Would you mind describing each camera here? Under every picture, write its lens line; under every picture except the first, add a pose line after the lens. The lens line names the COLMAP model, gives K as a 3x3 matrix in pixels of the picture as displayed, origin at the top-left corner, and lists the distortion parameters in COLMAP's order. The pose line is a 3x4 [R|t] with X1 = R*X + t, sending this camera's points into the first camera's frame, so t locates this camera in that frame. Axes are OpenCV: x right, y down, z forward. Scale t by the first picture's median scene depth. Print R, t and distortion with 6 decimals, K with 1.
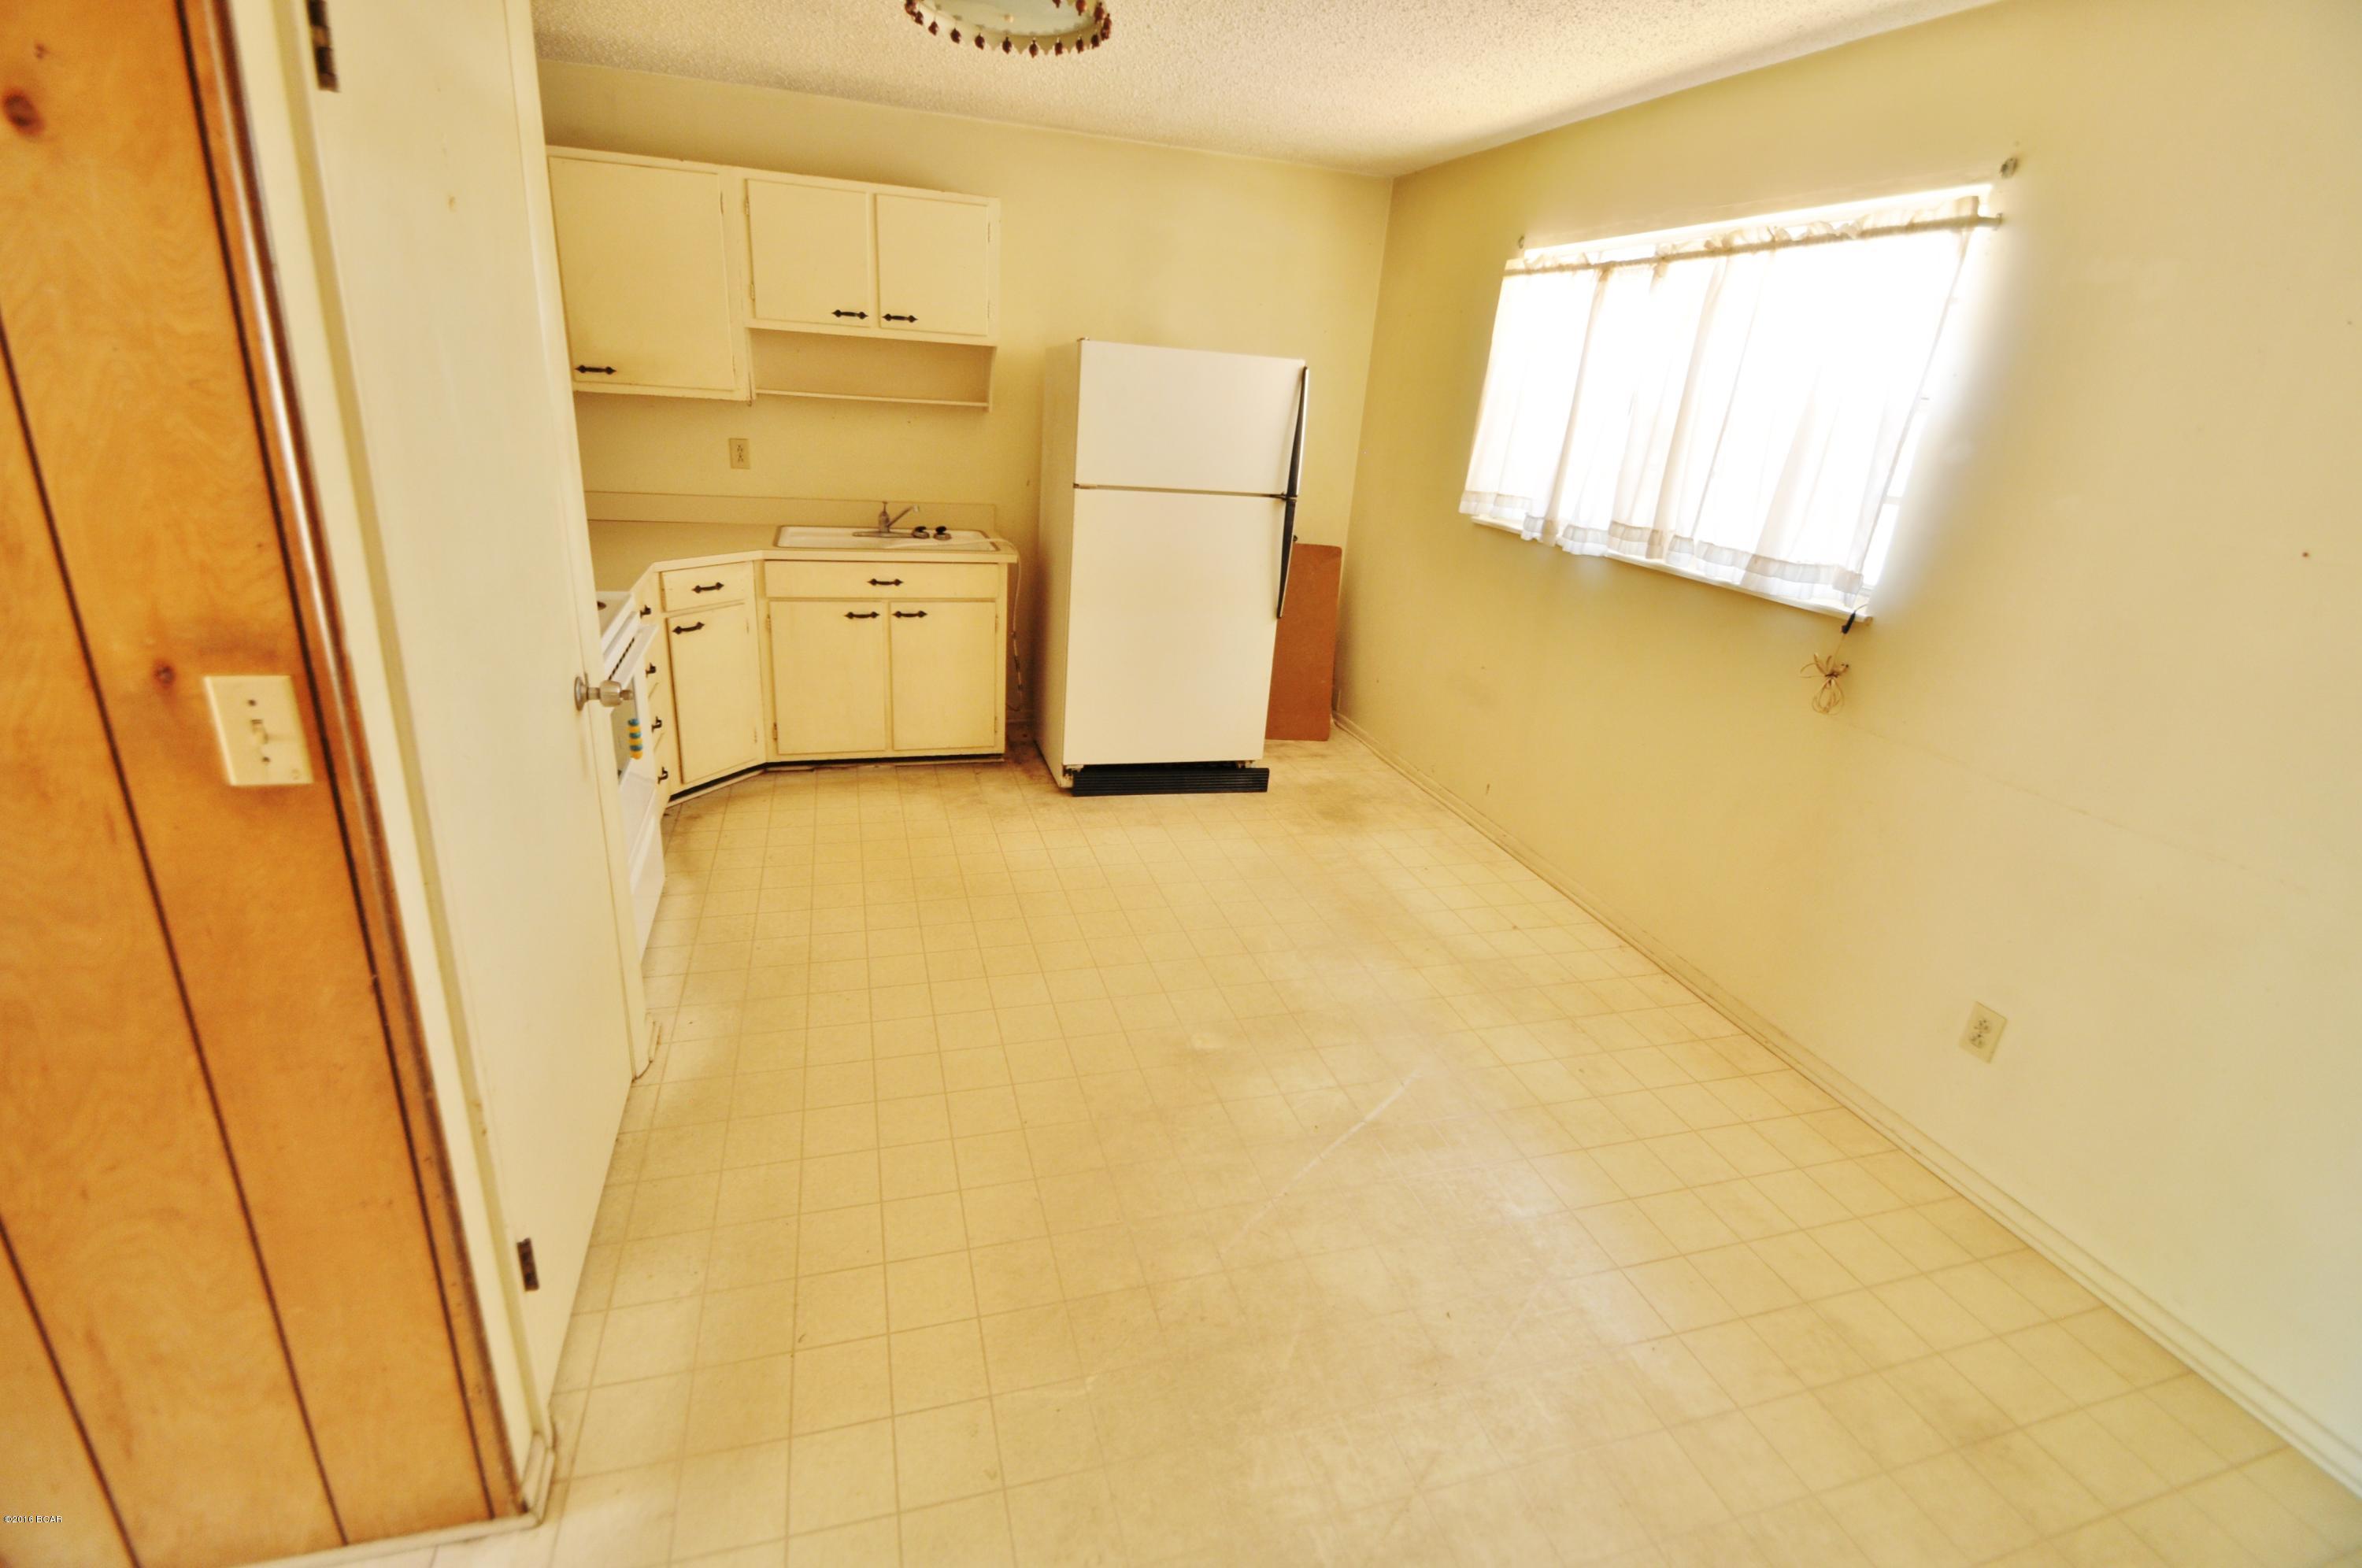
lens RADIAL K [[1046.3, 0, 1170.3], [0, 1046.3, 763.4], [0, 0, 1]] dist [0.024228, -0.022361]
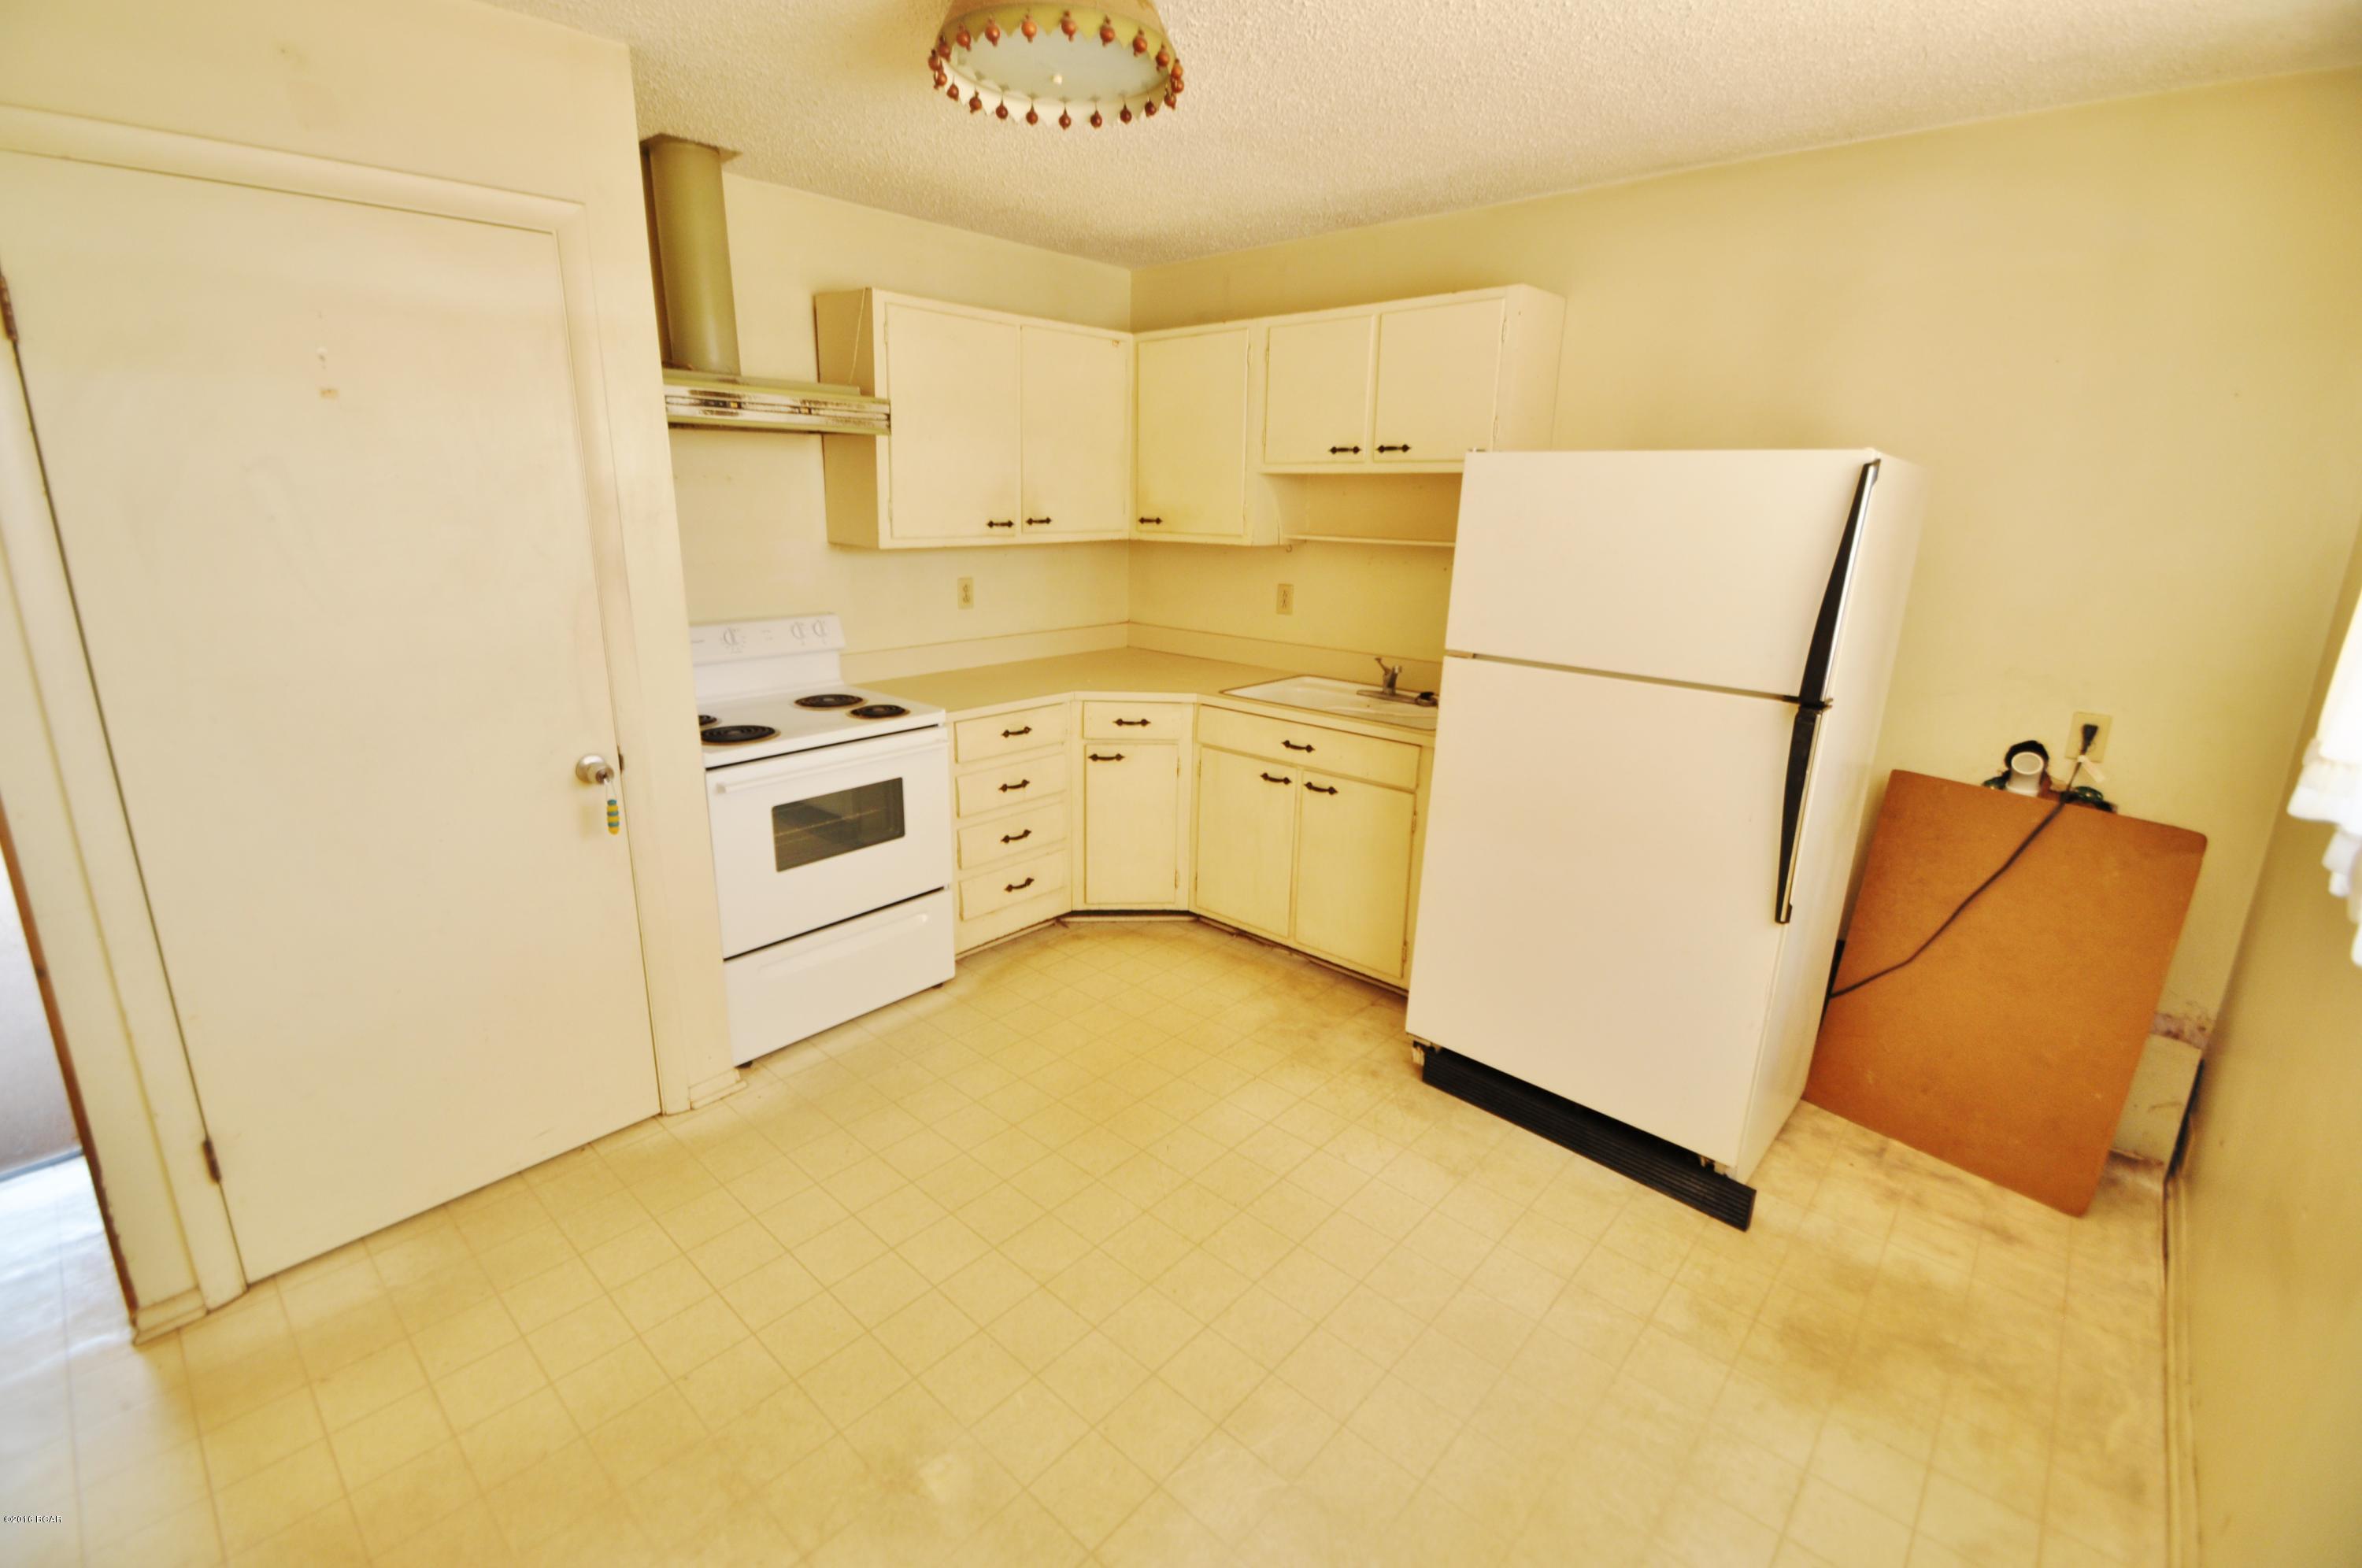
lens RADIAL K [[1041.0, 0, 1156.4], [0, 1041.0, 759.9], [0, 0, 1]] dist [0.001012, -0.009828]
pose [[0.500555, 0.159855, -0.850818, 0.411870], [-0.282203, 0.959250, 0.014201, -0.147306], [0.818417, 0.232995, 0.525269, 0.480062]]
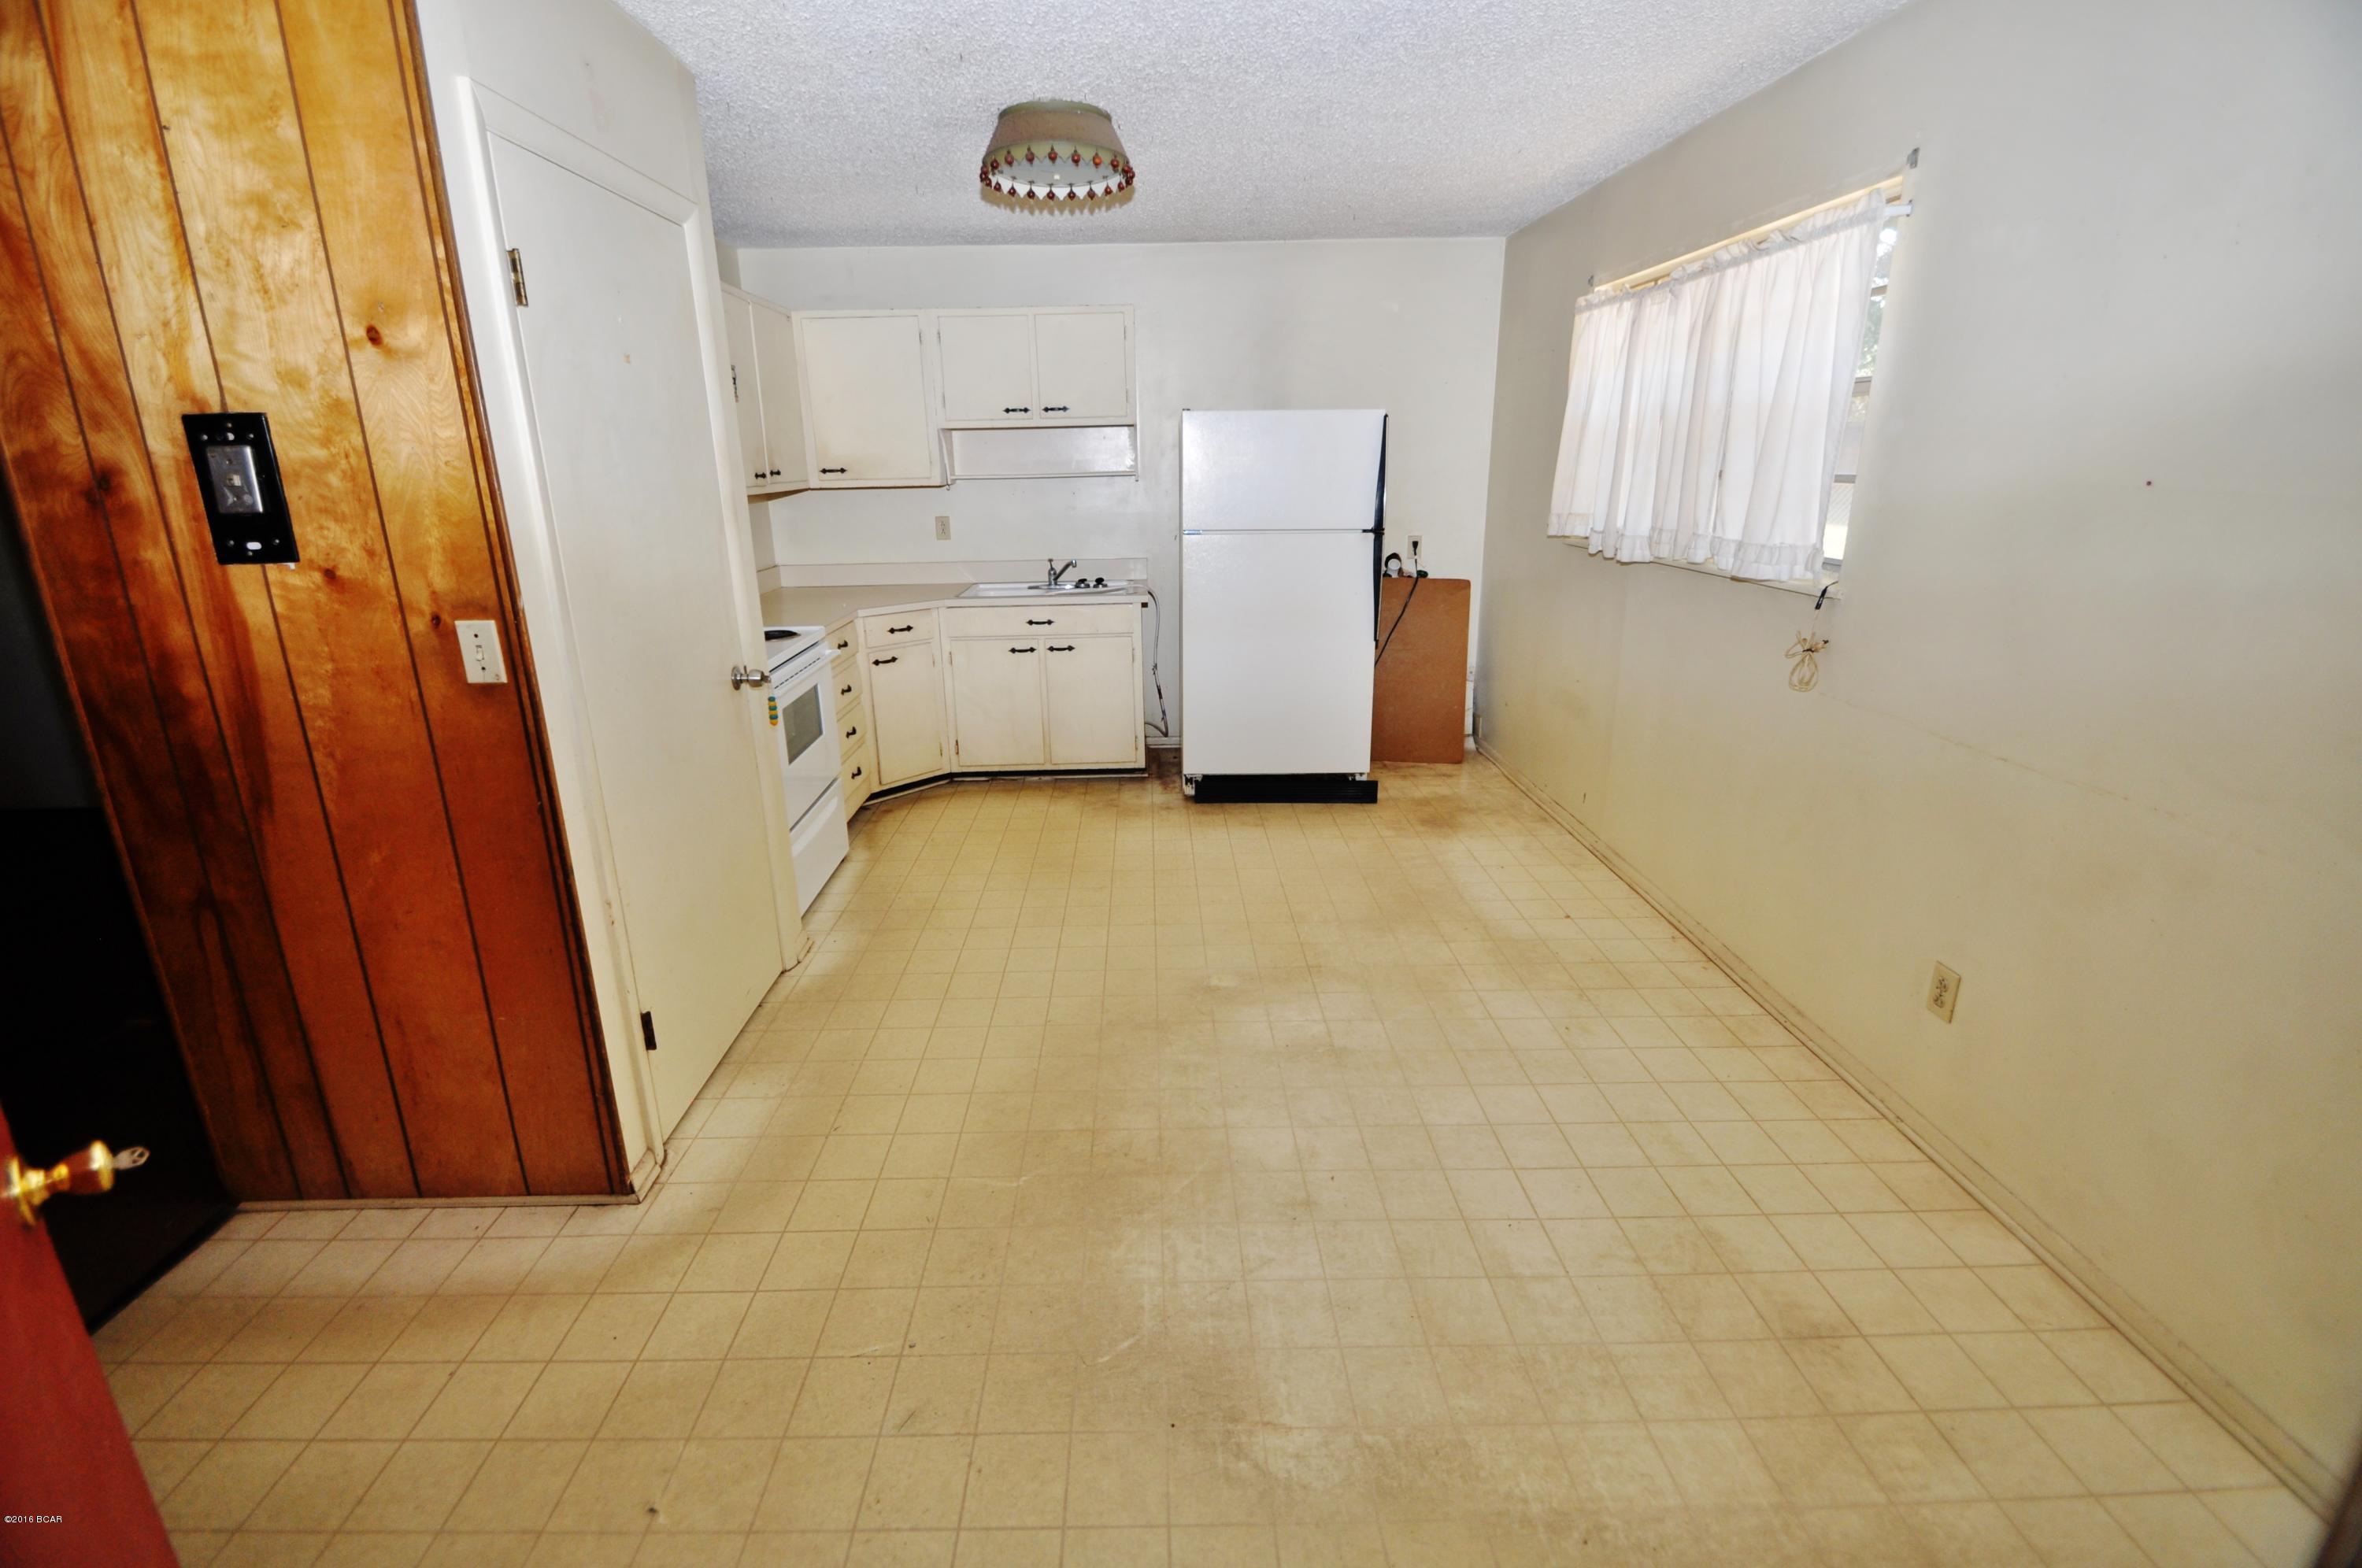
lens RADIAL K [[1046.3, 0, 1170.3], [0, 1046.3, 763.4], [0, 0, 1]] dist [0.024228, -0.022361]
pose [[0.960032, -0.005263, -0.279841, 0.219846], [-0.015195, 0.997369, -0.070885, 0.076468], [0.279478, 0.072304, 0.957426, -0.109861]]
